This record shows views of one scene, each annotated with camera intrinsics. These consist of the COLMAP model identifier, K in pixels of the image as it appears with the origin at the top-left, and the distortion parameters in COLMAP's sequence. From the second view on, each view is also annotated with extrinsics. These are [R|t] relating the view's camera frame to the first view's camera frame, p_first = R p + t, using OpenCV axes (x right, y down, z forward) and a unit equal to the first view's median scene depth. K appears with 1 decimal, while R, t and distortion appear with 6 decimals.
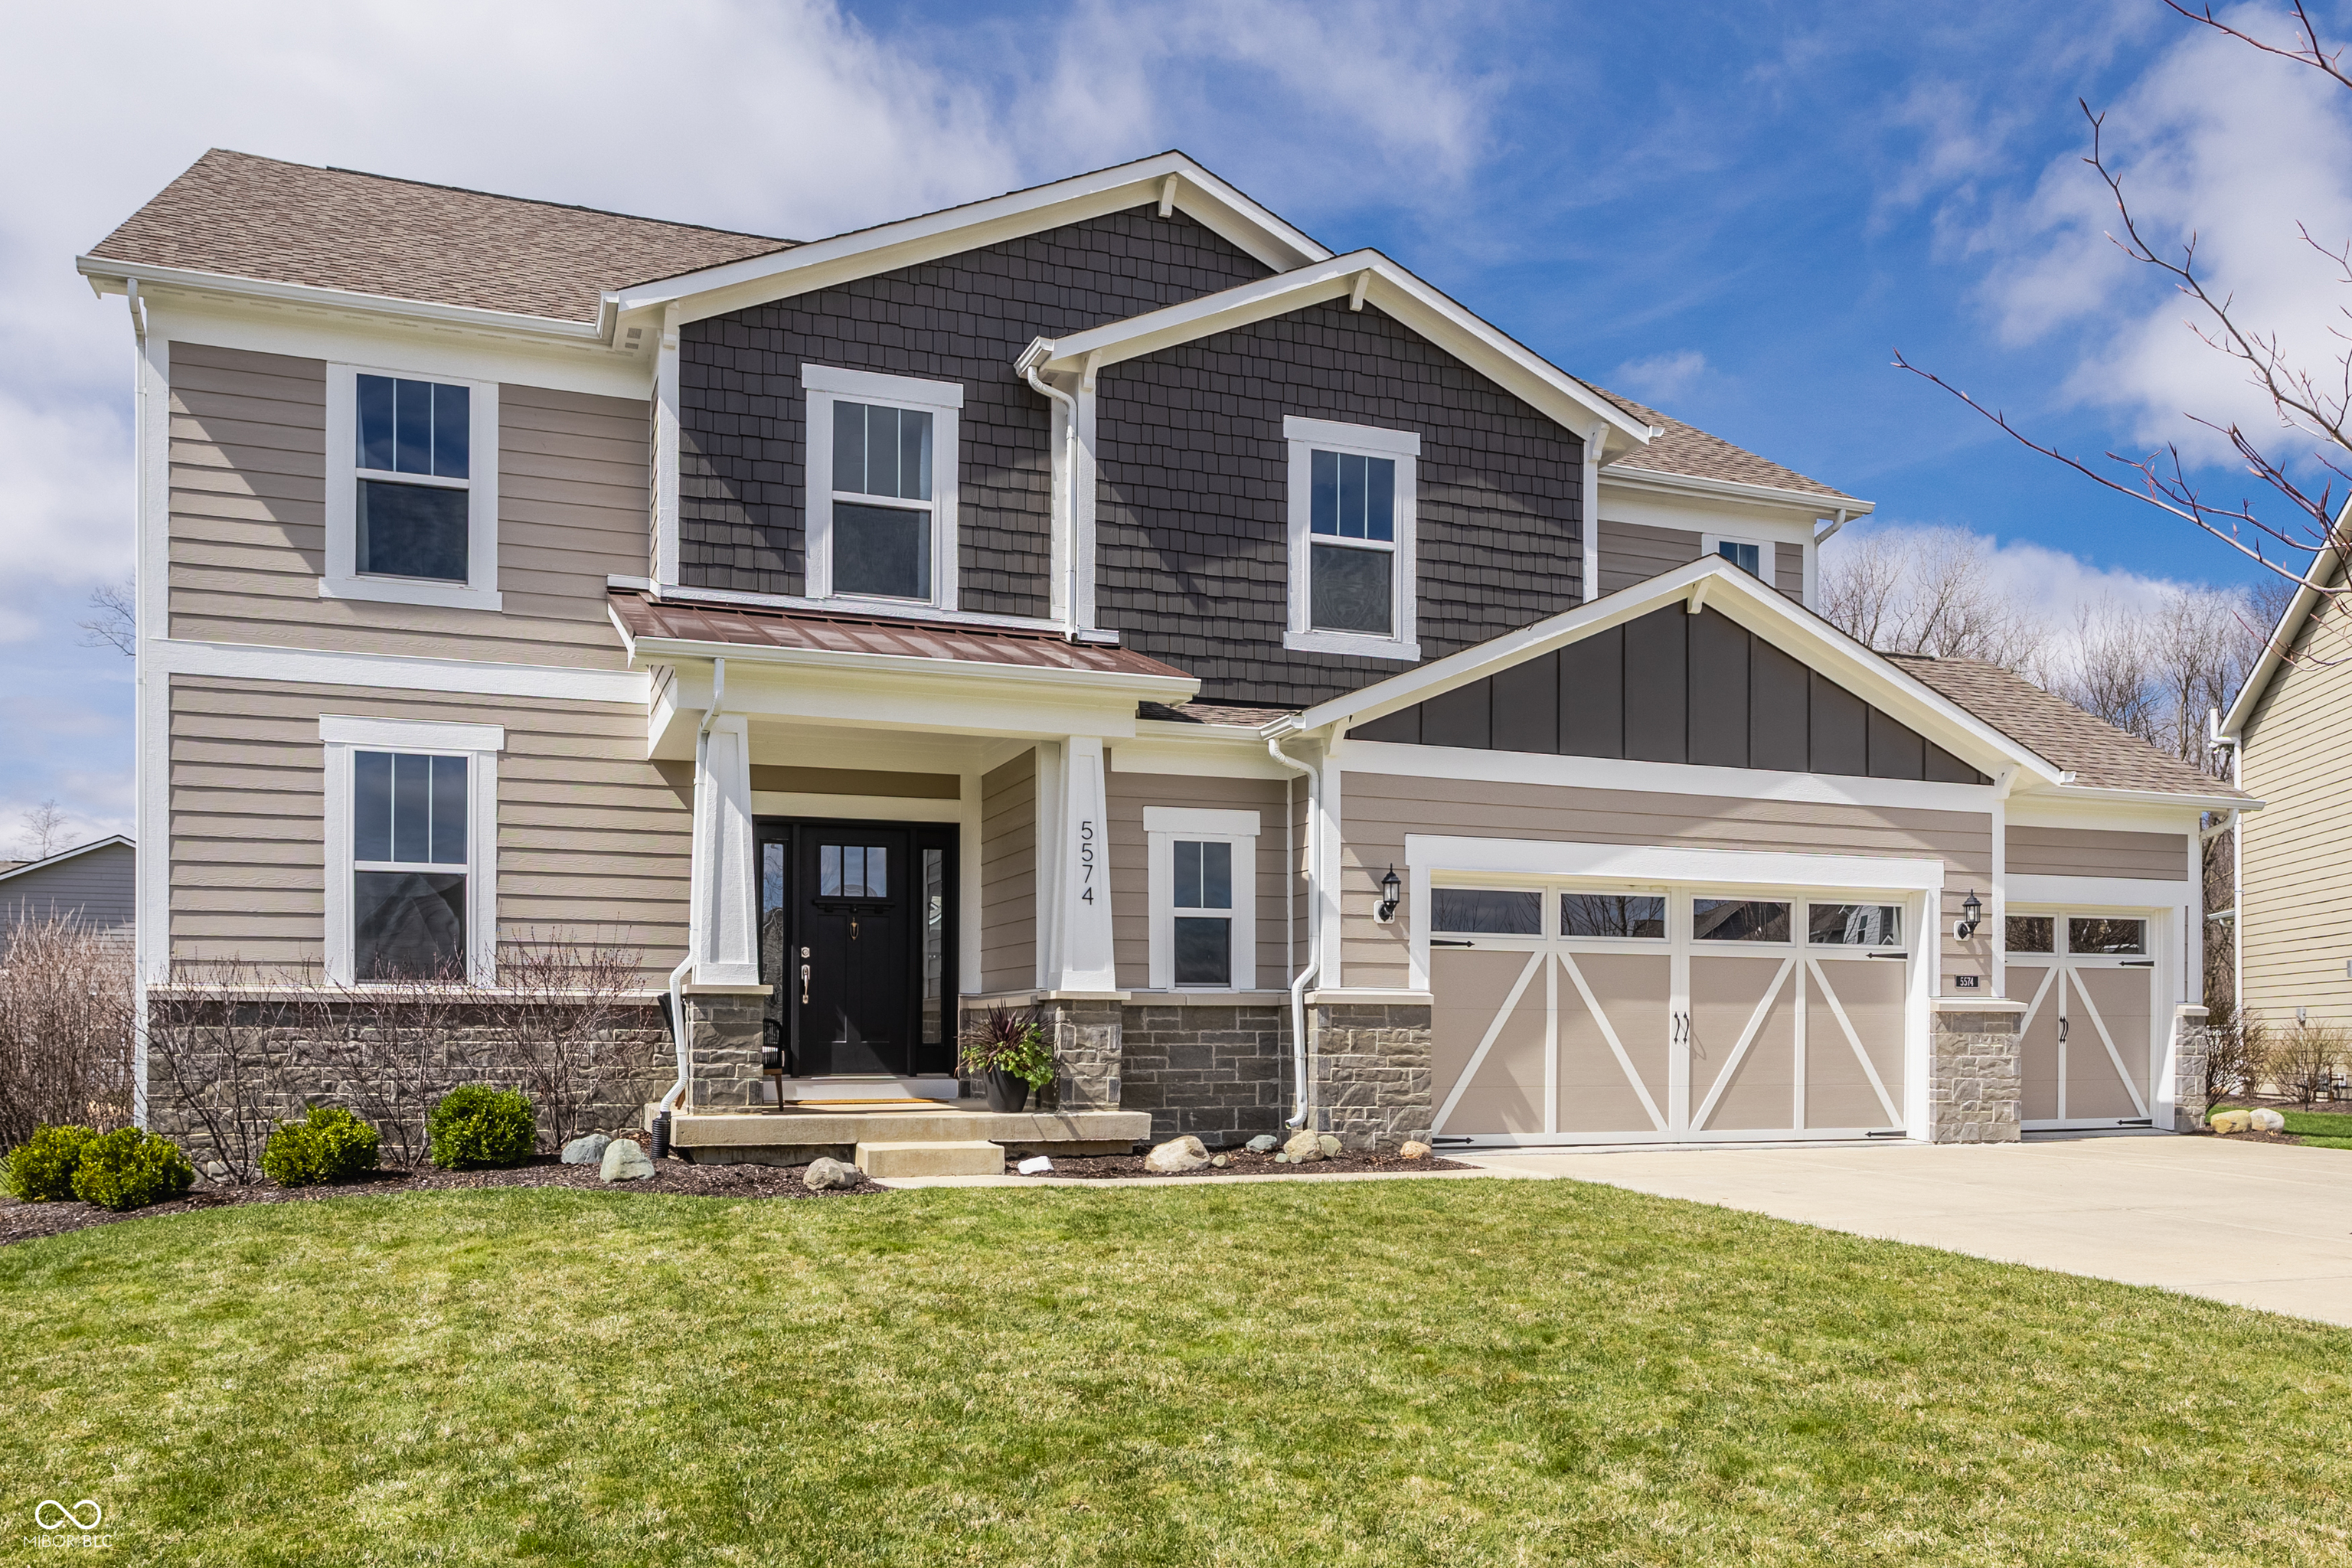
lens RADIAL K [[1486.7, 0, 1176.0], [0, 1486.7, 784.0], [0, 0, 1]] dist [-0.024065, 0.031339]
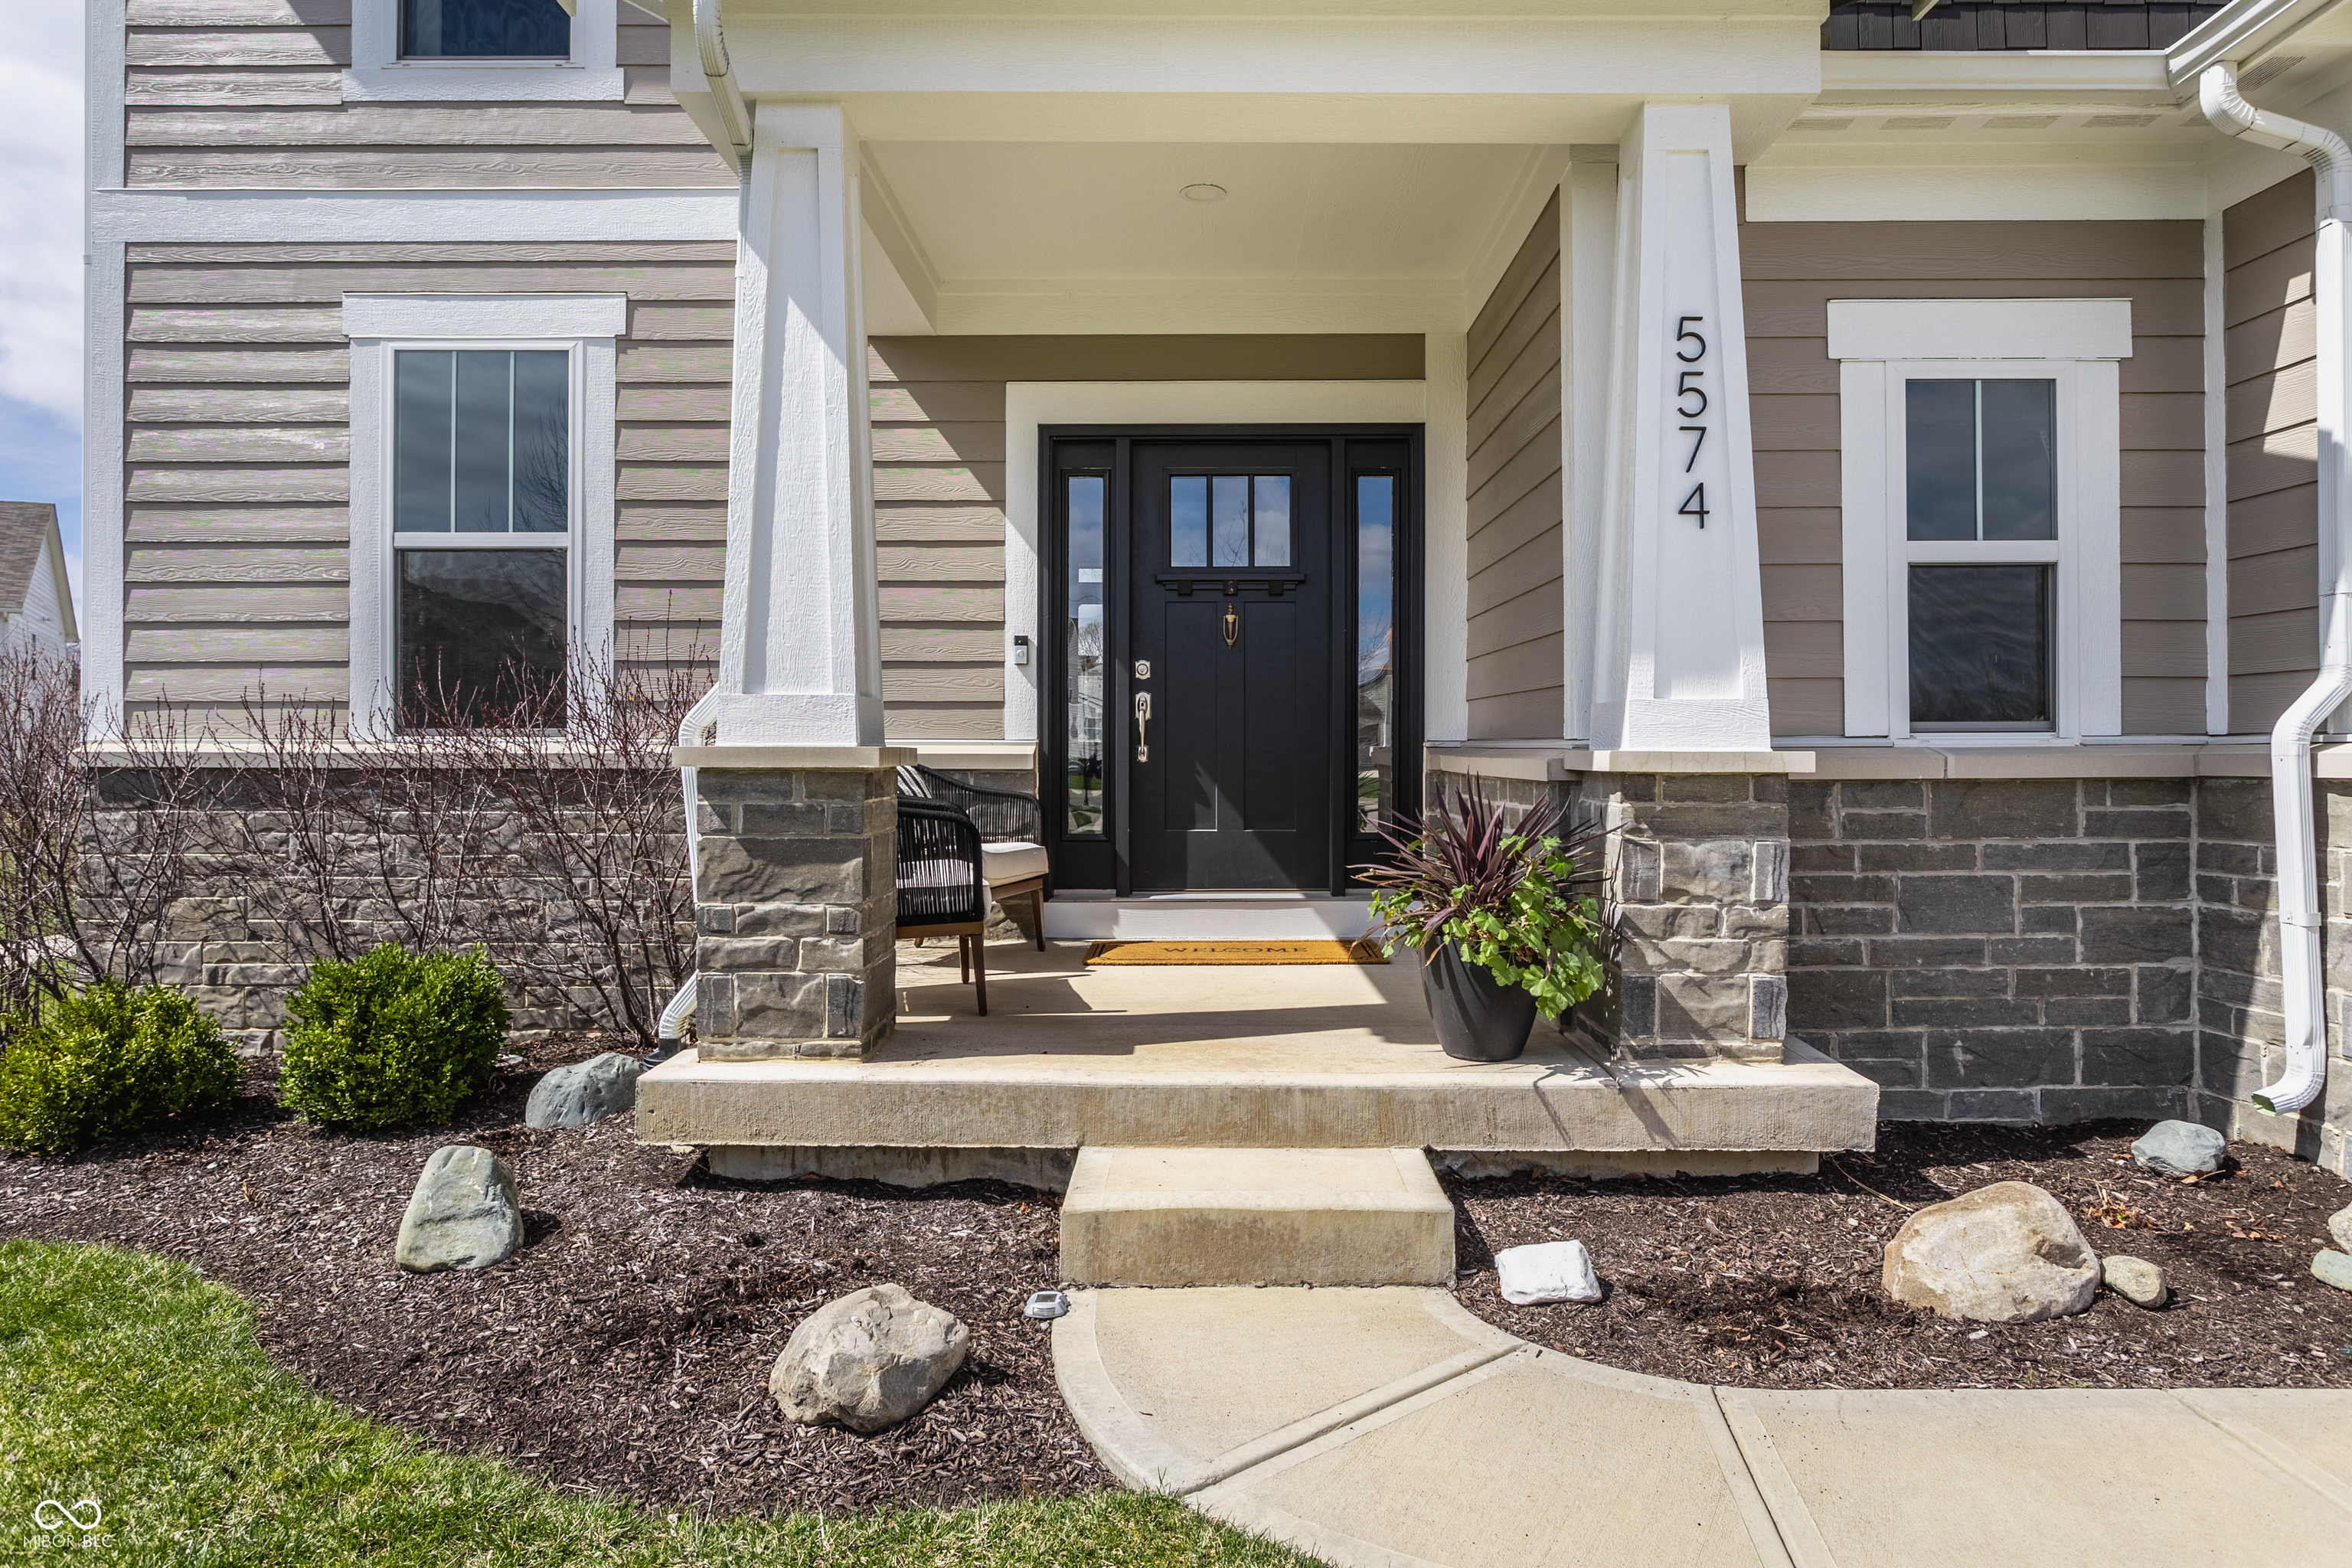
lens RADIAL K [[1486.7, 0, 1176.0], [0, 1486.7, 784.0], [0, 0, 1]] dist [-0.024065, 0.031339]
pose [[0.931918, 0.007512, -0.362592, -0.042351], [0.059745, 0.982946, 0.173919, 0.068472], [0.357715, -0.183741, 0.915576, 0.560496]]
